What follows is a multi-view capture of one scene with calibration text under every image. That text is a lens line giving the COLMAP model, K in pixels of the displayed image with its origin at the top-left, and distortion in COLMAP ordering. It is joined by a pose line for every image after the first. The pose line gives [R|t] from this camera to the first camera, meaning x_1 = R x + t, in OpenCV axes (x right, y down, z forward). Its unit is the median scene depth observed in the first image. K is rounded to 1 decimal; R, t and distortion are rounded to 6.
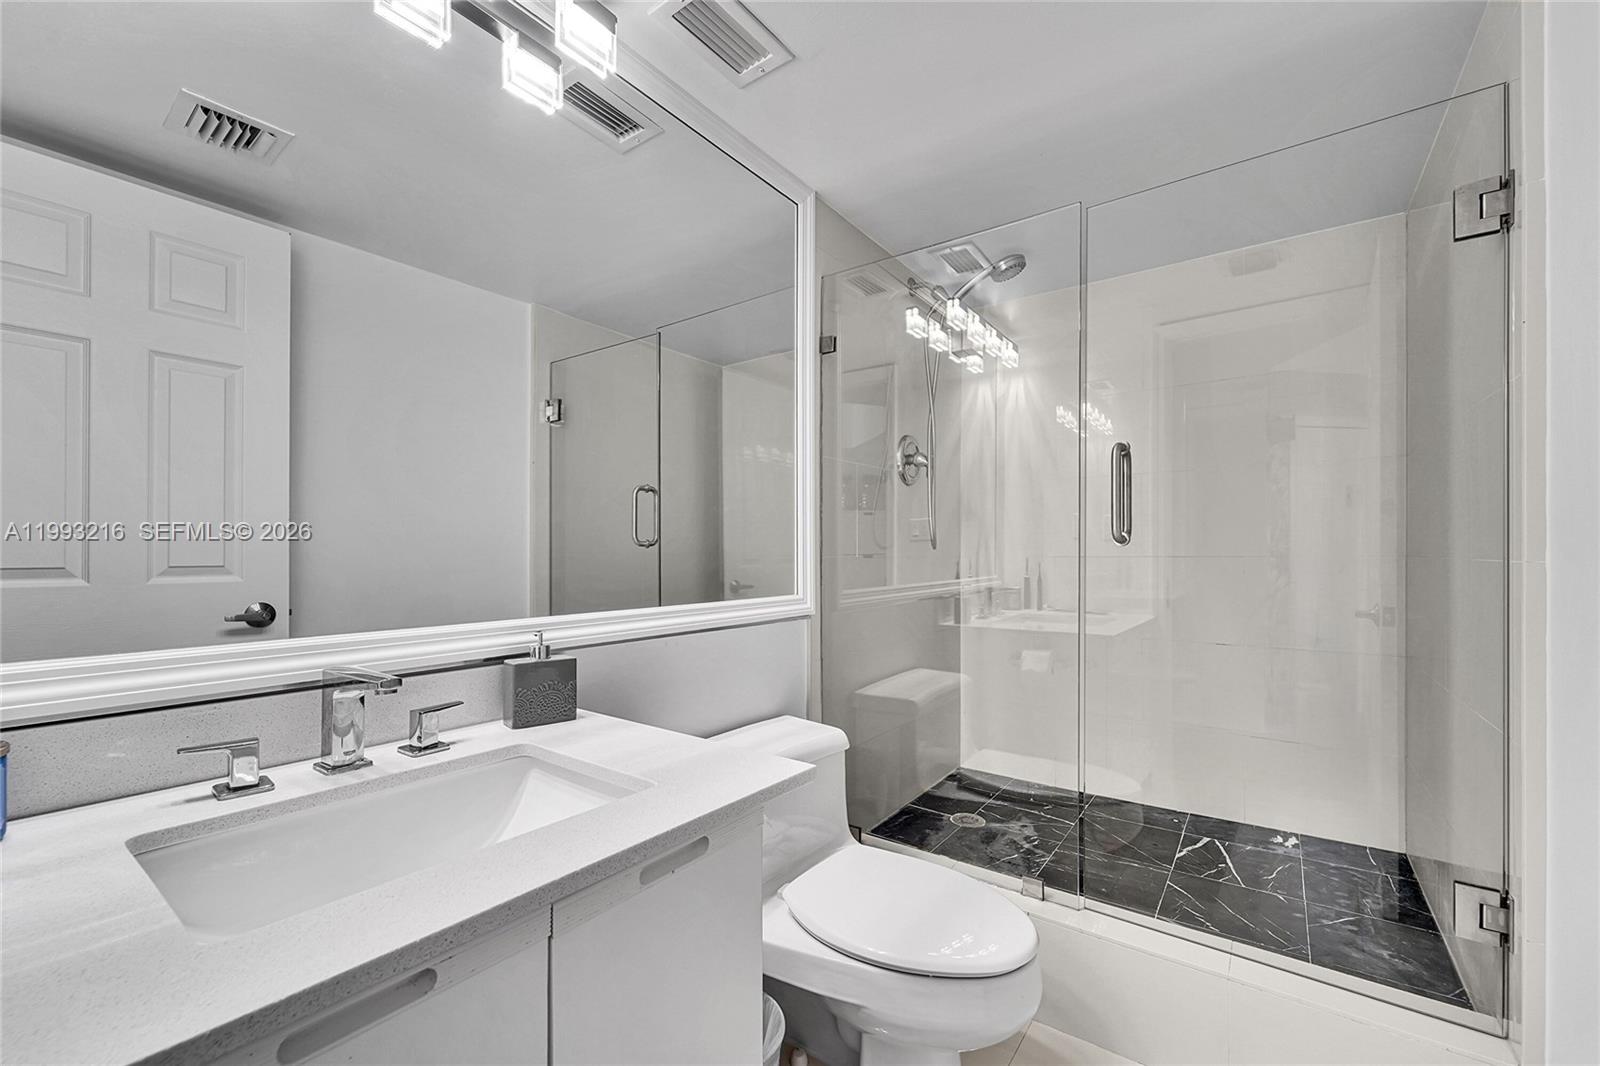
lens RADIAL K [[648.4, 0, 791.7], [0, 648.4, 544.1], [0, 0, 1]] dist [0.000964, -0.000039]
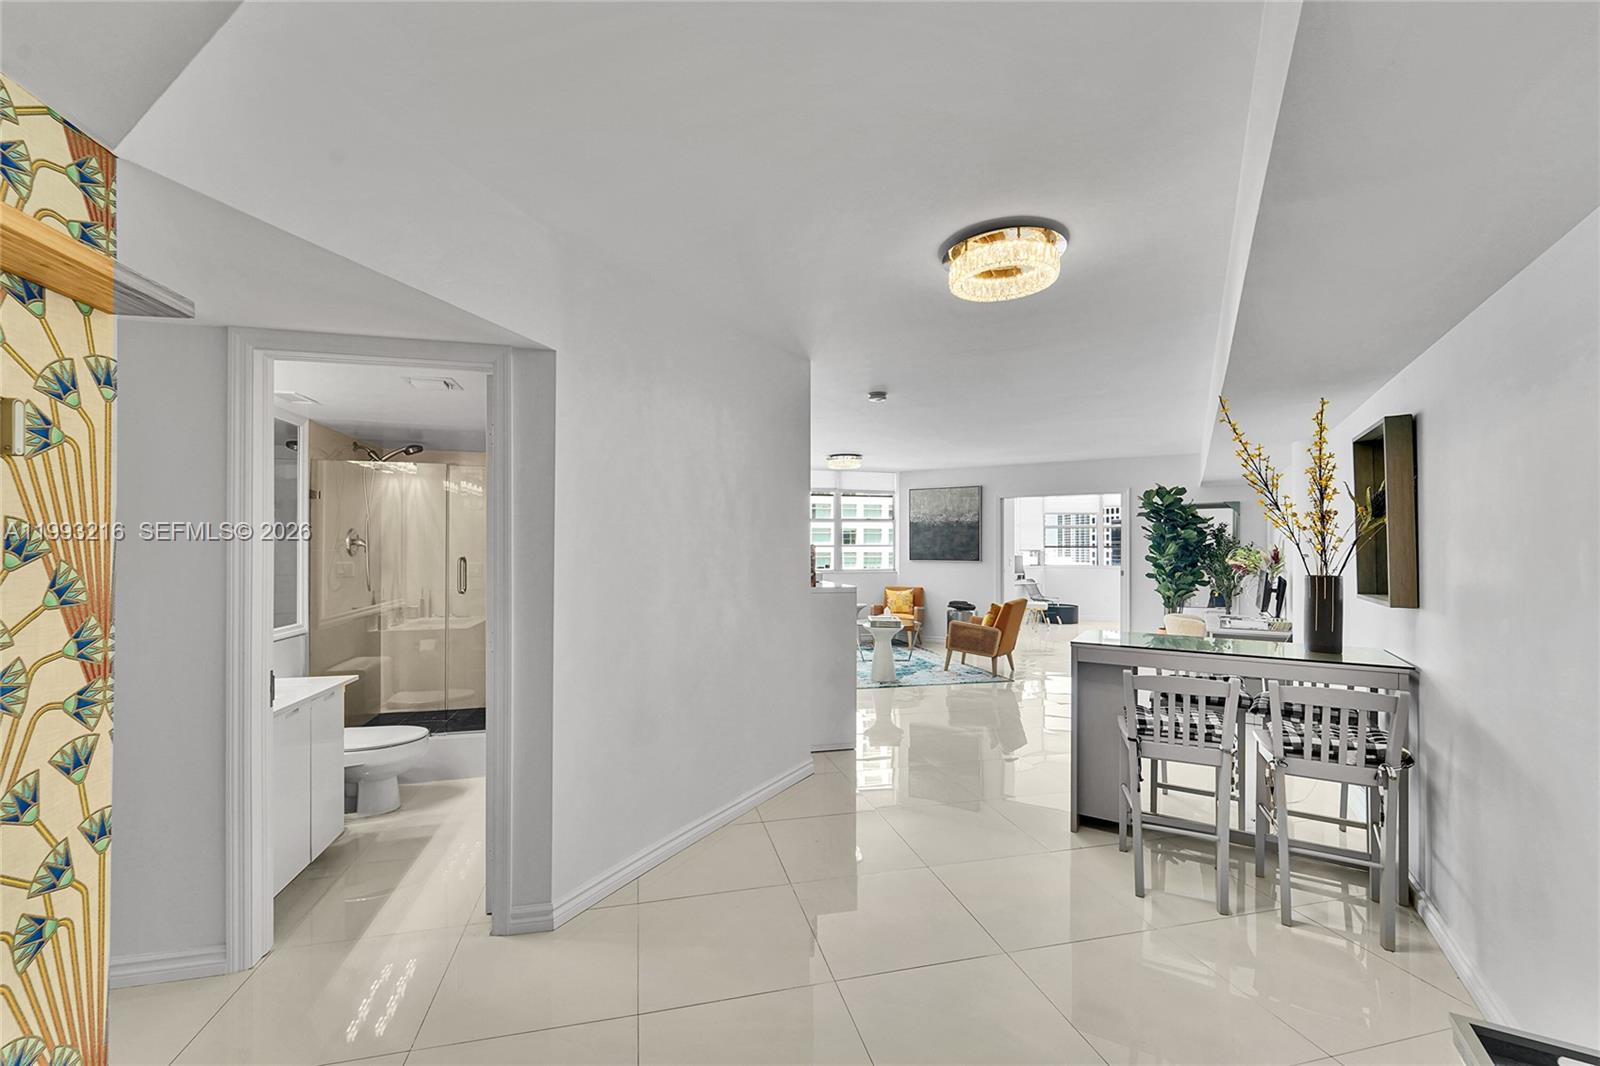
lens RADIAL K [[648.4, 0, 791.7], [0, 648.4, 544.1], [0, 0, 1]] dist [0.000964, -0.000039]
pose [[0.642556, -0.000326, 0.766238, -0.382595], [-0.007387, 0.999951, 0.006620, -0.132492], [-0.766203, -0.009914, 0.642522, -1.005085]]
